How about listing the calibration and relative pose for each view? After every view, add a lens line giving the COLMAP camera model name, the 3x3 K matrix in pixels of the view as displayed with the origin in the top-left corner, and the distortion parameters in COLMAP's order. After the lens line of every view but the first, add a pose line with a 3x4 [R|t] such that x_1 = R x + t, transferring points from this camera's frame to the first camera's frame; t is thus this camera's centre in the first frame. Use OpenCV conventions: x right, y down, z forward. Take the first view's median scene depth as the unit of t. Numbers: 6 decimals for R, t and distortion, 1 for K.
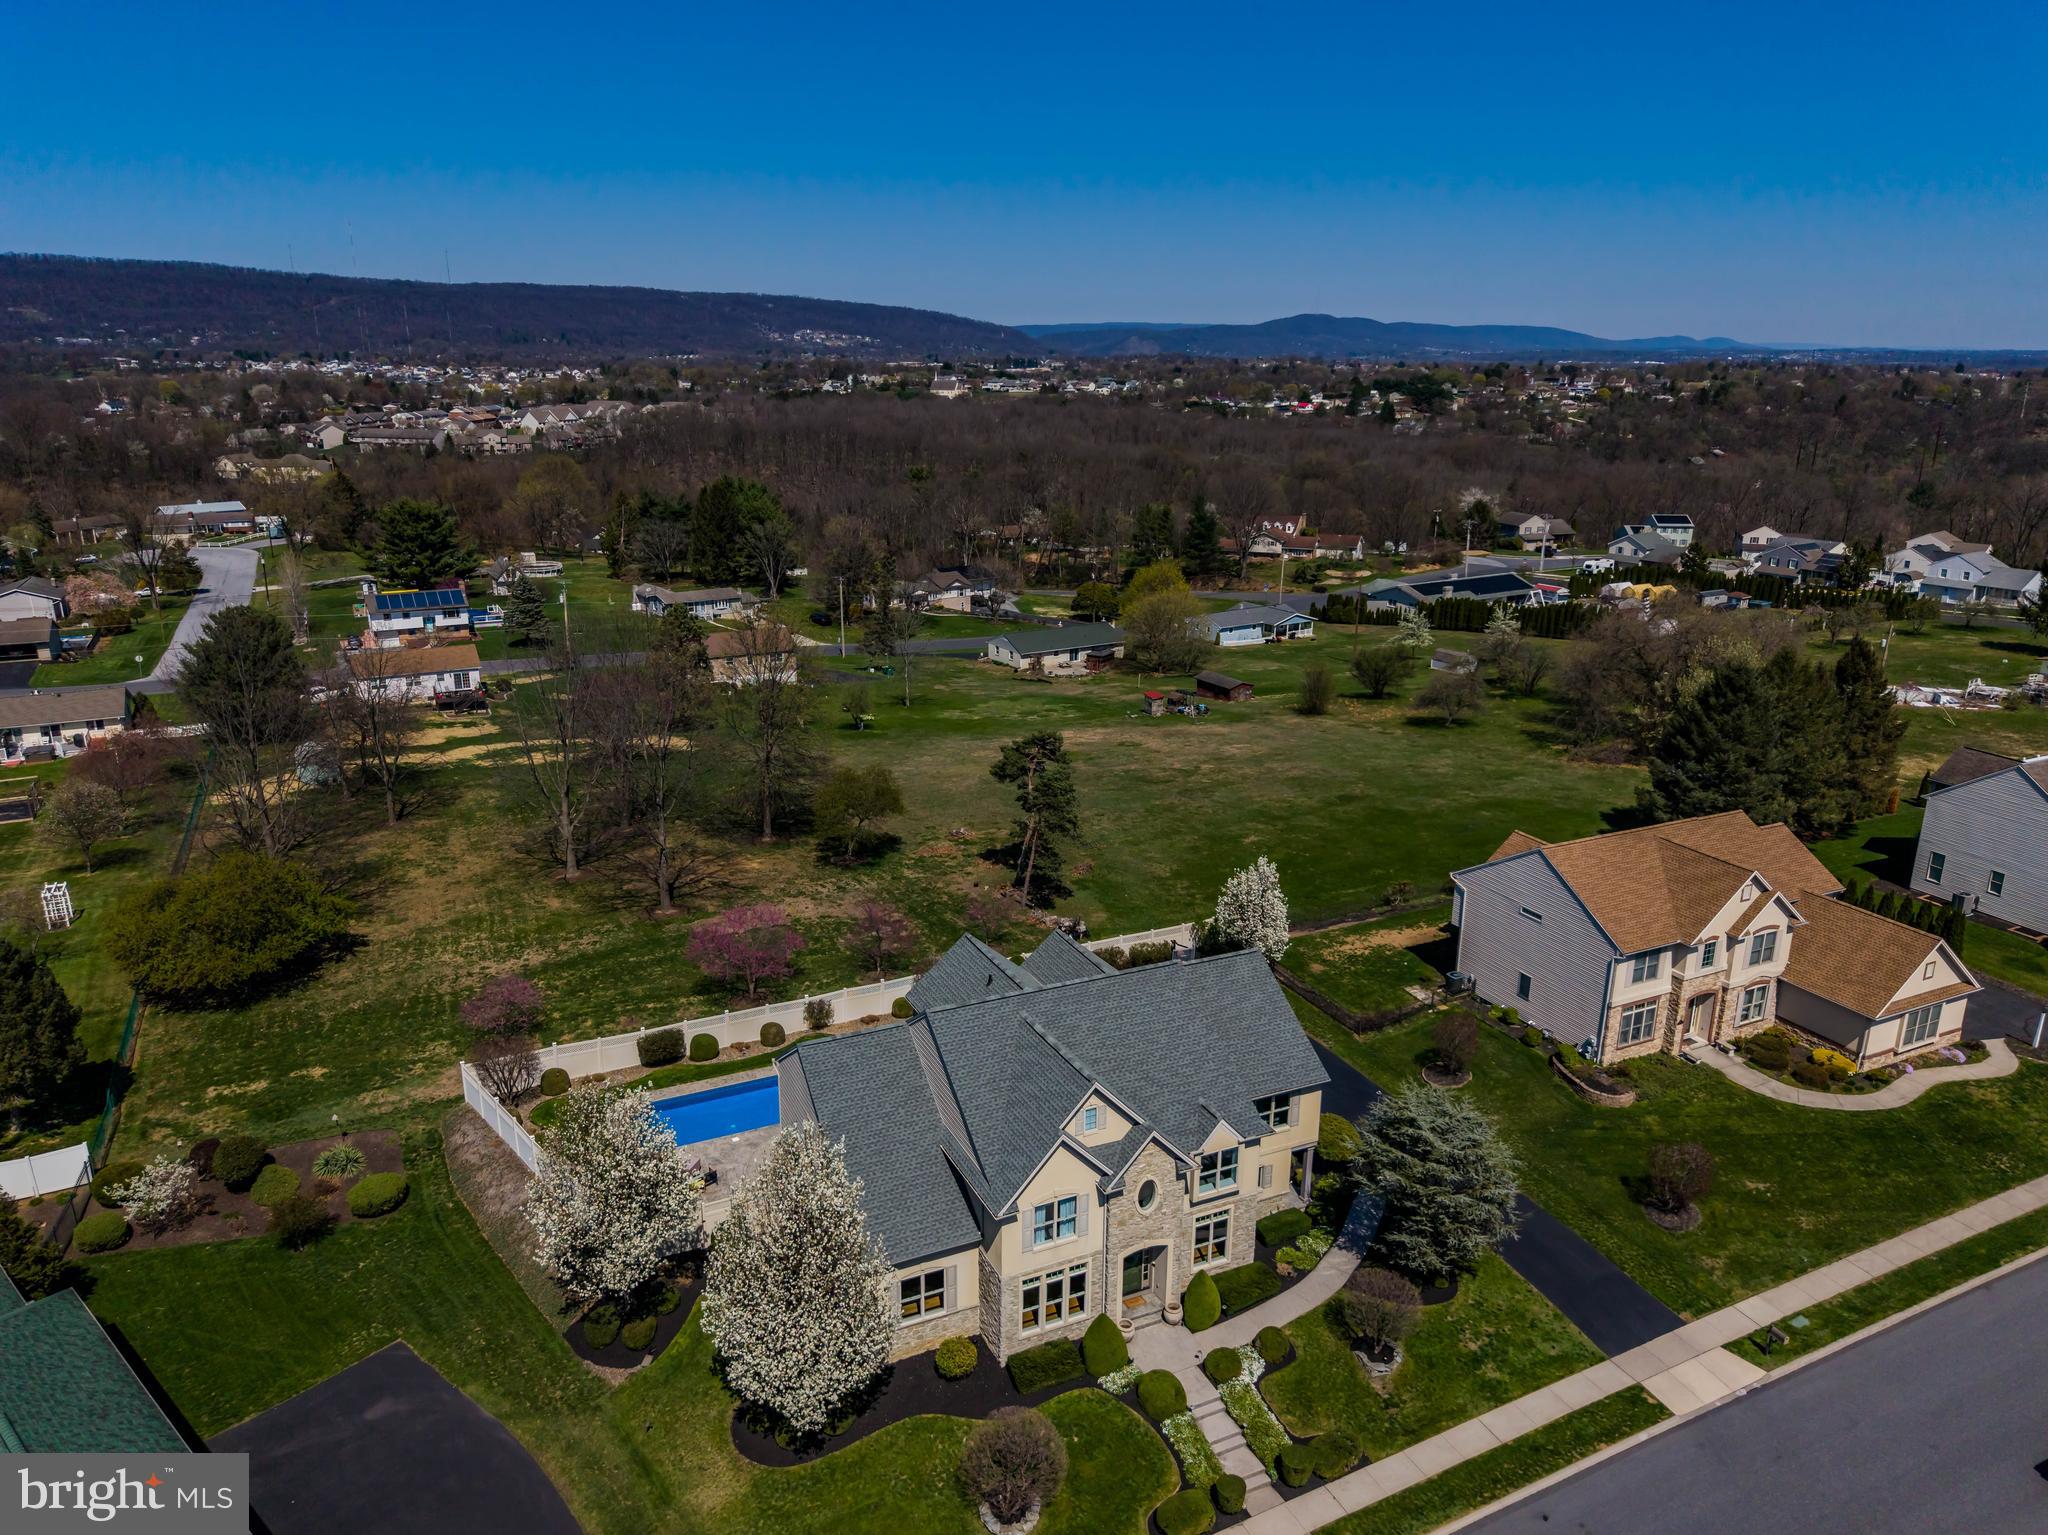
lens RADIAL K [[1417.9, 0, 1021.2], [0, 1417.9, 782.0], [0, 0, 1]] dist [0.018032, -0.019002]
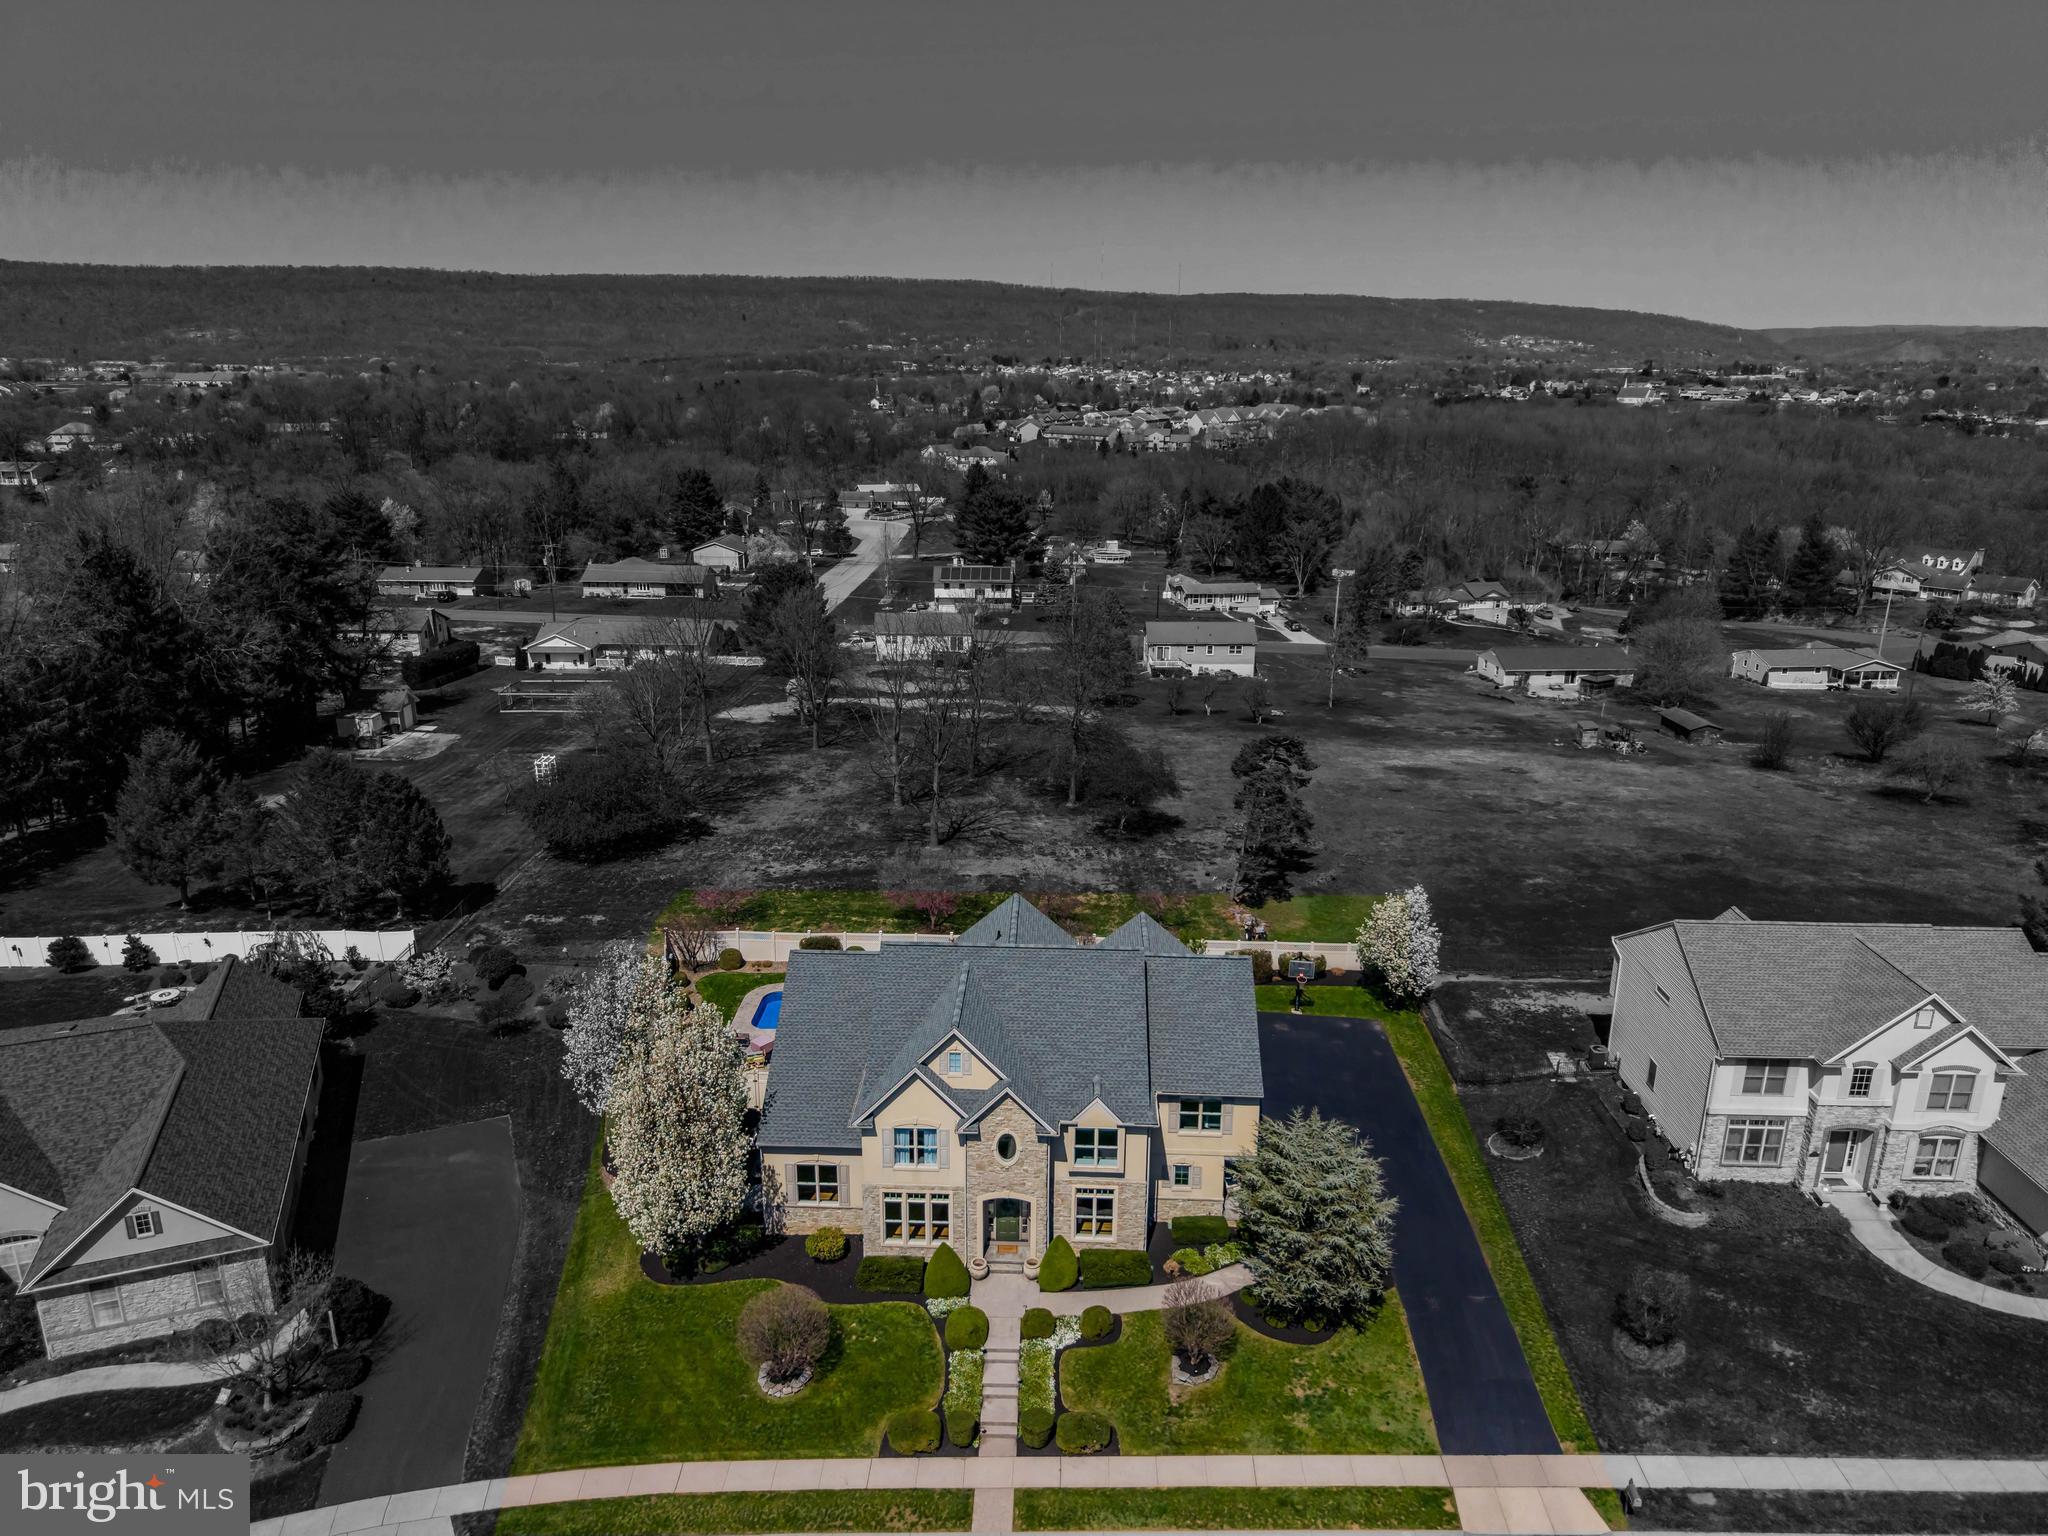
lens RADIAL K [[1374.2, 0, 1020.5], [0, 1374.2, 771.8], [0, 0, 1]] dist [0.045351, -0.057014]
pose [[0.887573, 0.135395, -0.440320, 0.351826], [-0.136612, 0.990197, 0.029103, -0.014318], [0.439944, 0.034322, 0.897369, 0.043612]]
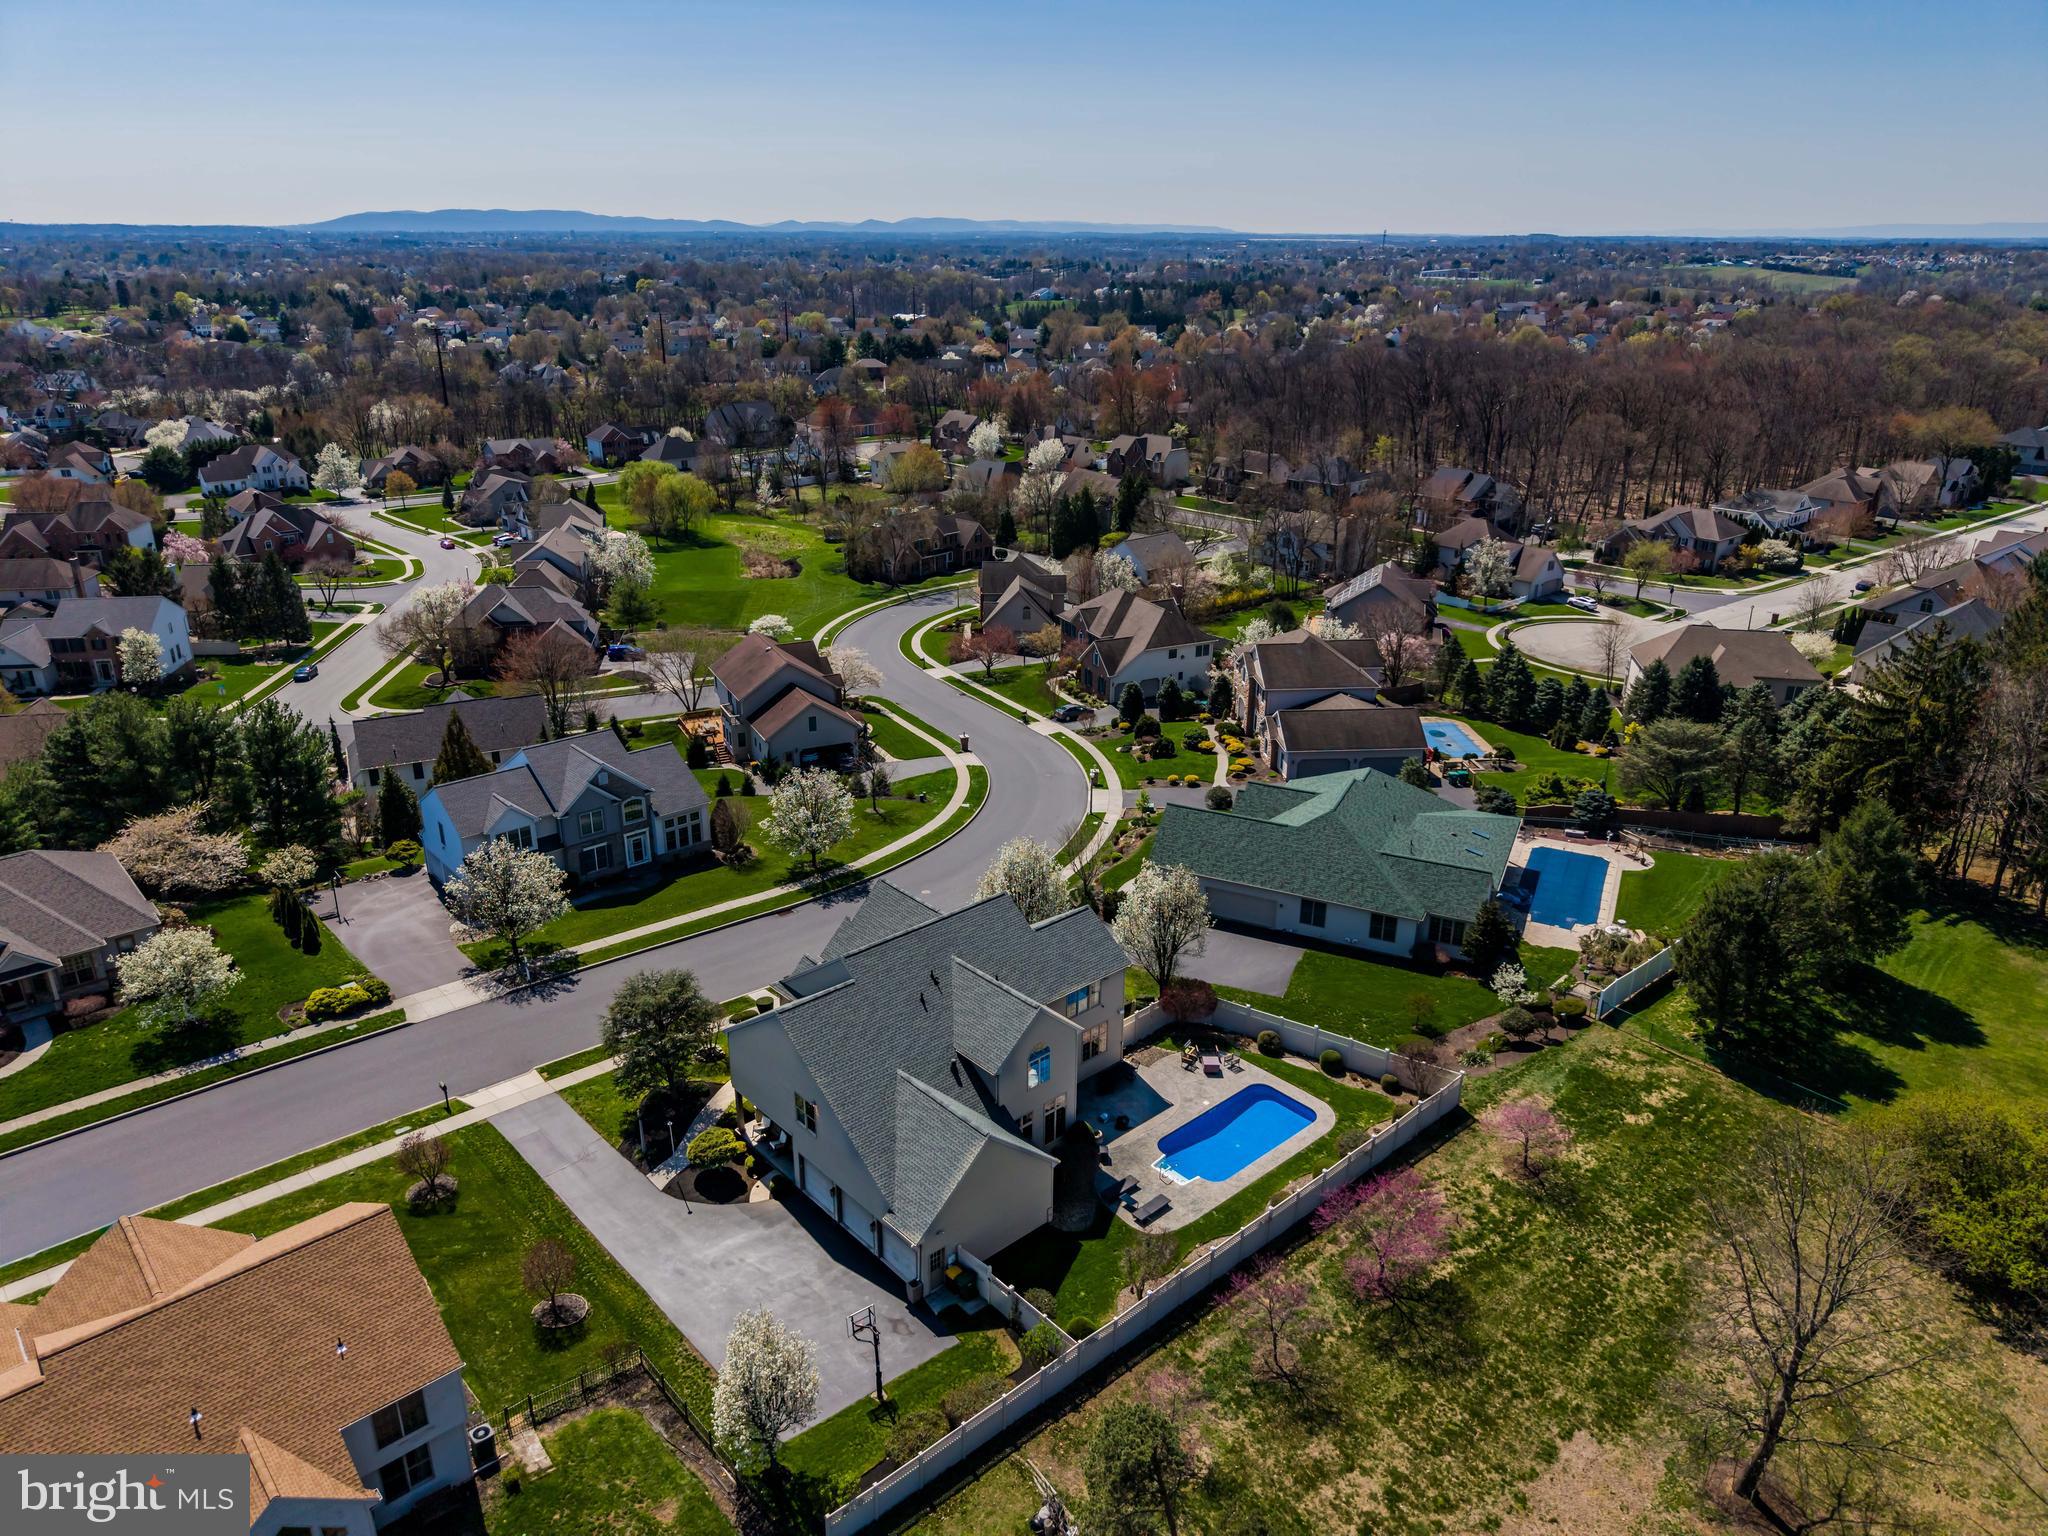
lens RADIAL K [[1374.2, 0, 1020.5], [0, 1374.2, 771.8], [0, 0, 1]] dist [0.045351, -0.057014]
pose [[-0.958337, 0.097080, -0.268638, 0.205977], [-0.089886, 0.790200, 0.606221, -0.576860], [0.271129, 0.605111, -0.748552, 1.421654]]
